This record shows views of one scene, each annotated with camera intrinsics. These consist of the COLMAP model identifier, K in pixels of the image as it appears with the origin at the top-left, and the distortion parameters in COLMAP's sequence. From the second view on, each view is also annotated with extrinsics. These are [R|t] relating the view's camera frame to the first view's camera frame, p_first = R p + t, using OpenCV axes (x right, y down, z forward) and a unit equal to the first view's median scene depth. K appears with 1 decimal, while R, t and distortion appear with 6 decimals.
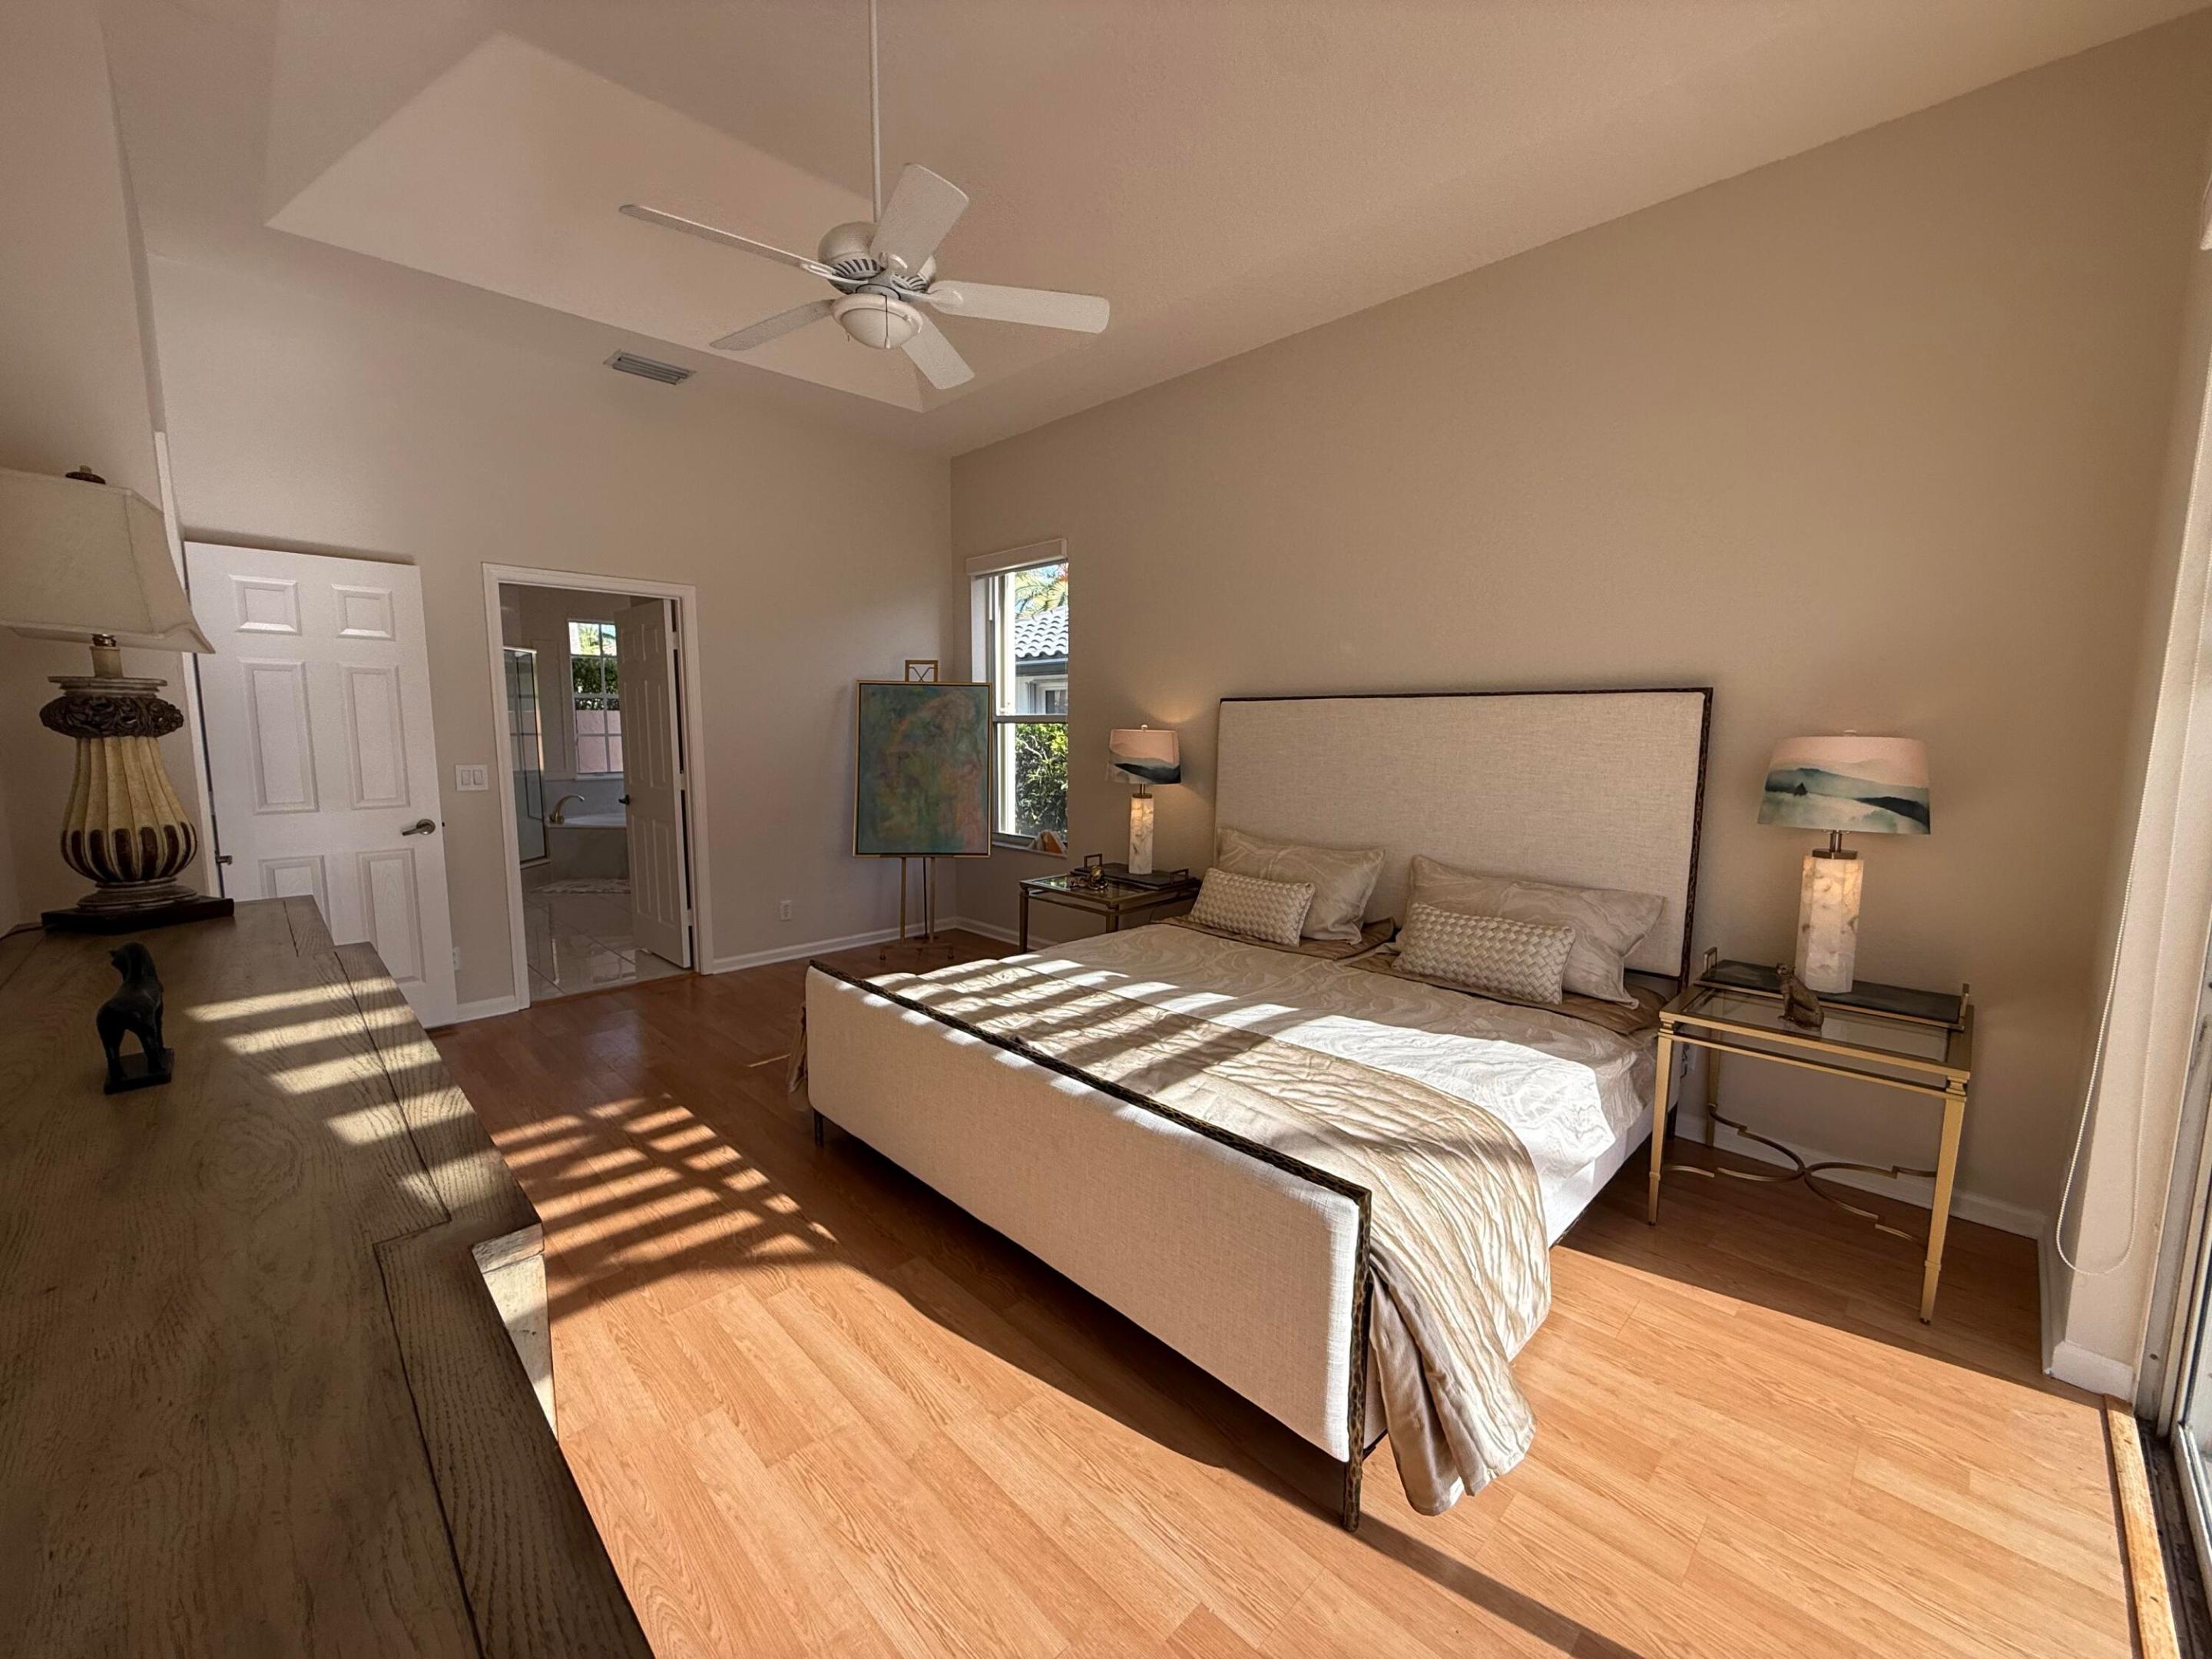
lens RADIAL K [[882.6, 0, 1106.0], [0, 882.6, 829.5], [0, 0, 1]] dist [0.000367, 0.000115]
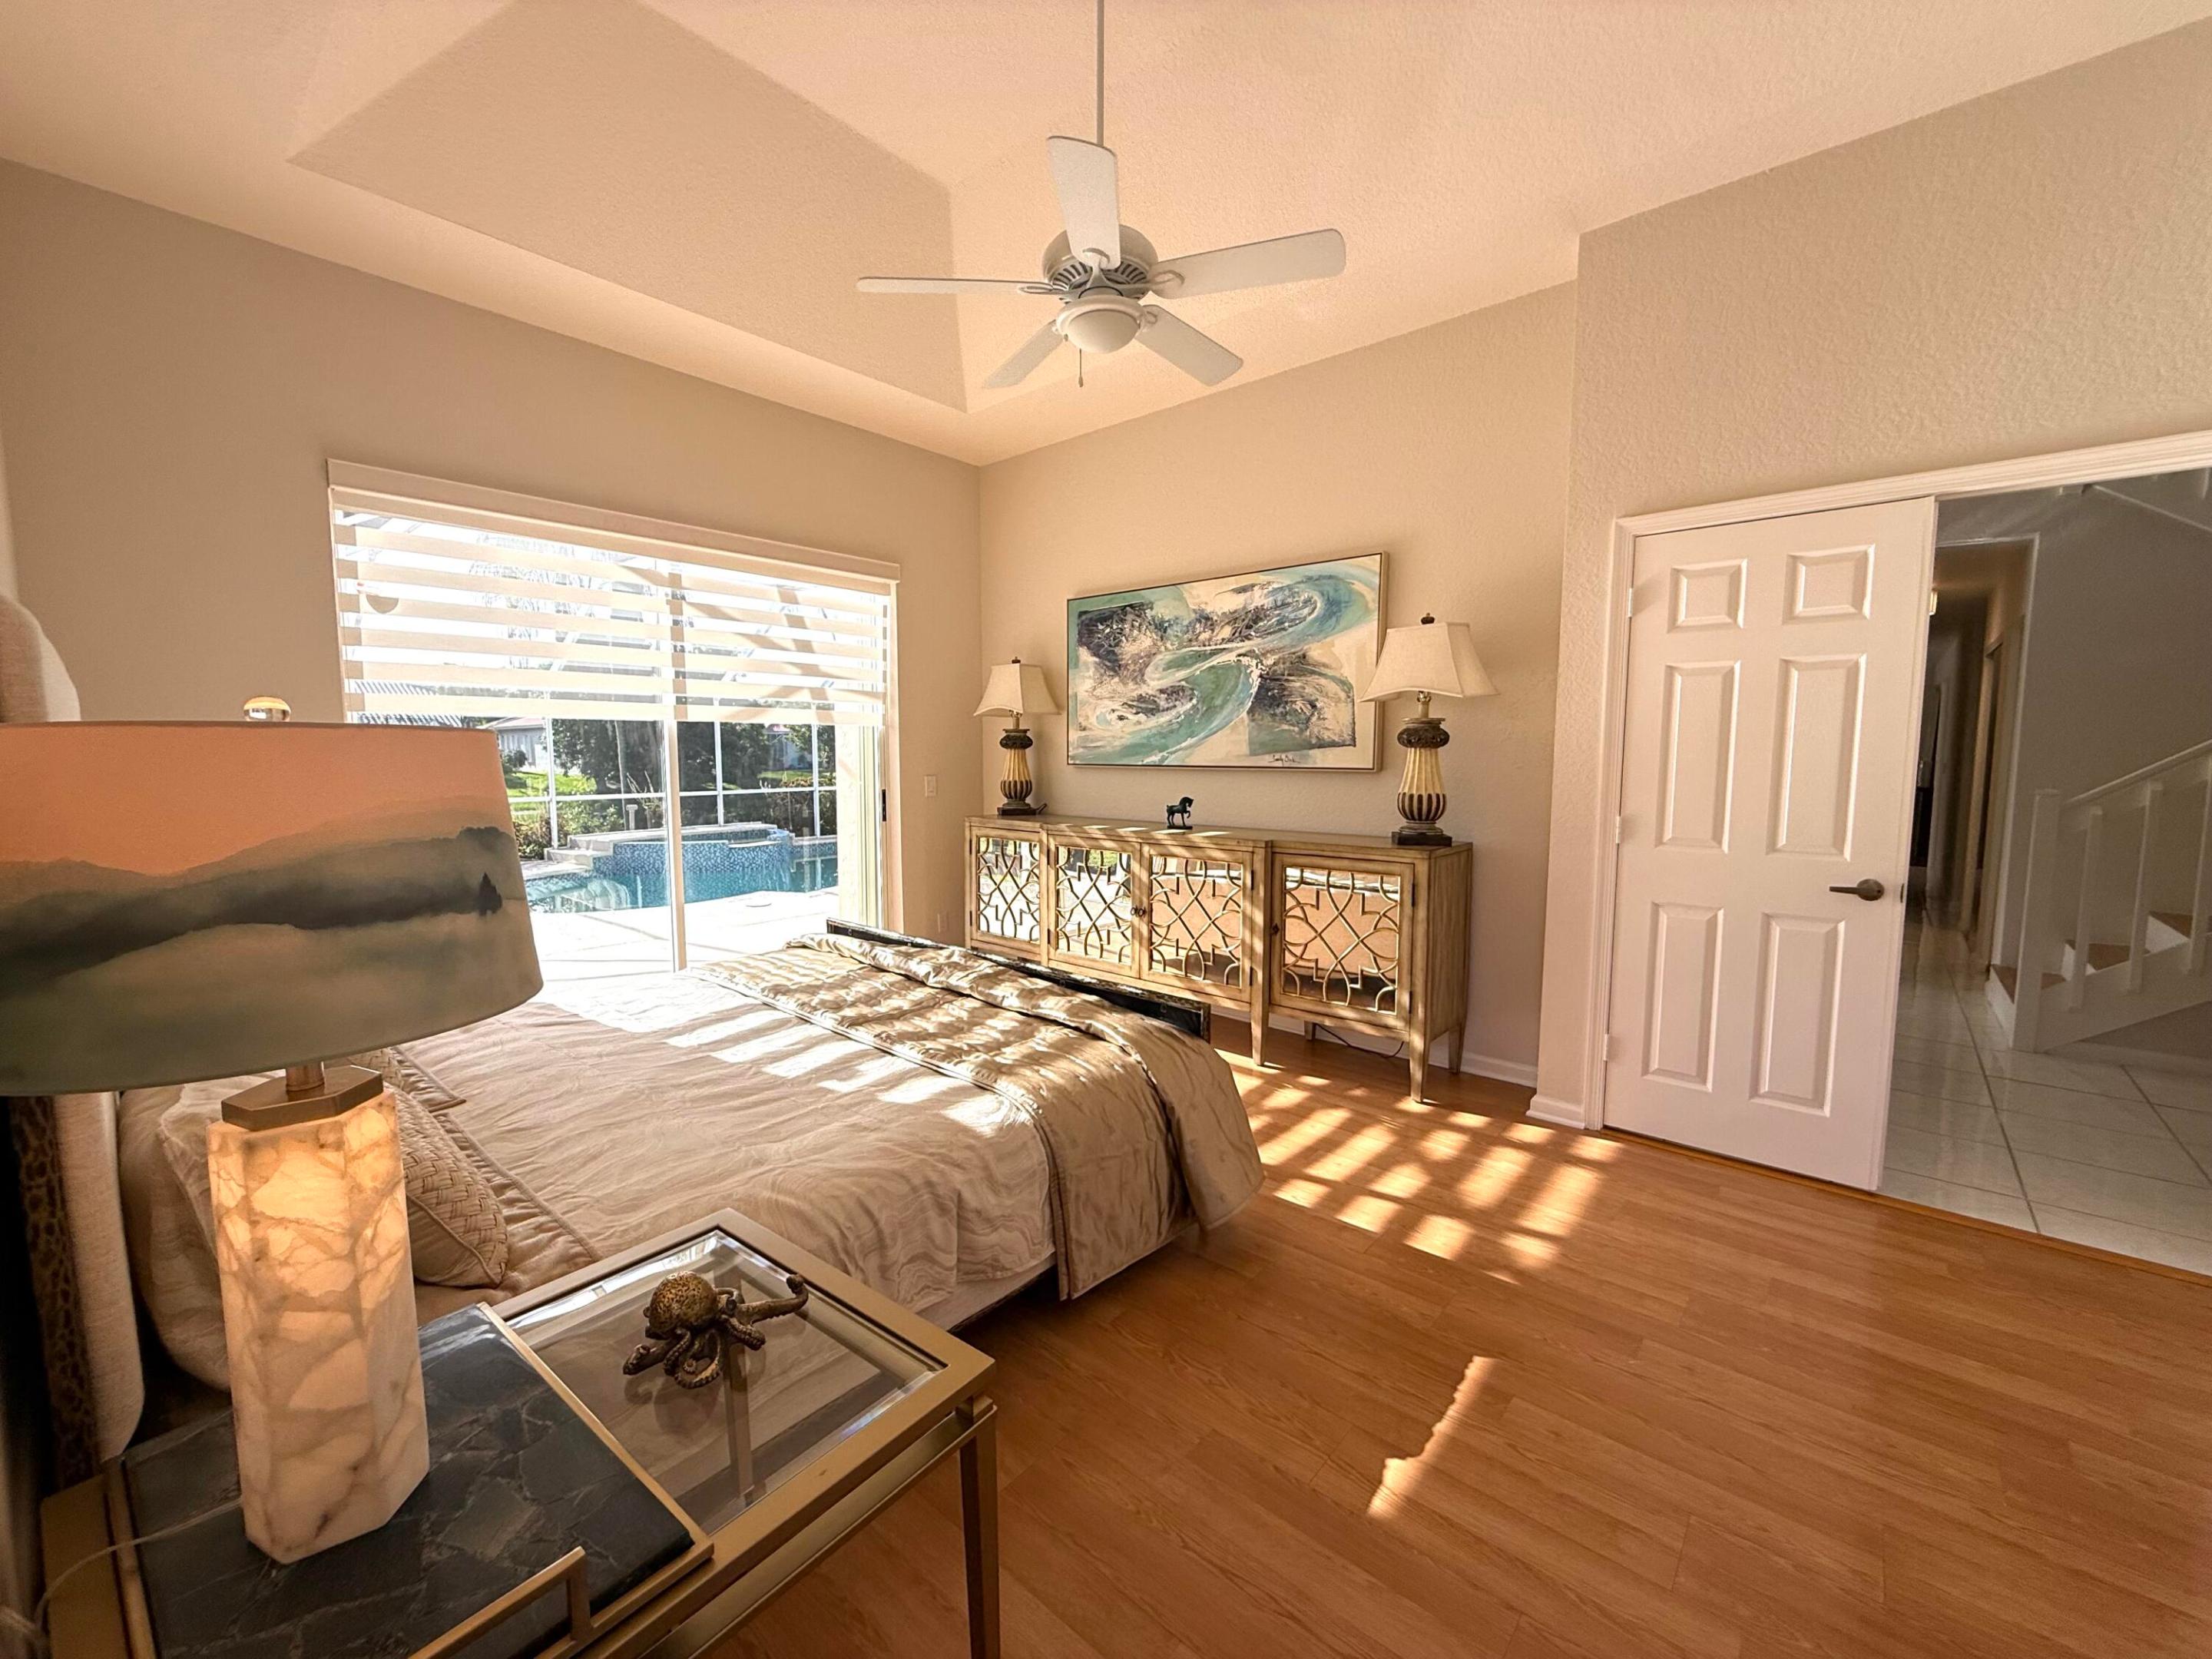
lens RADIAL K [[882.6, 0, 1106.0], [0, 882.6, 829.5], [0, 0, 1]] dist [0.000367, 0.000115]
pose [[-0.997347, 0.006738, -0.072487, -0.154063], [-0.009411, 0.975419, 0.220159, -0.204548], [0.072188, 0.220257, -0.972767, 1.705786]]
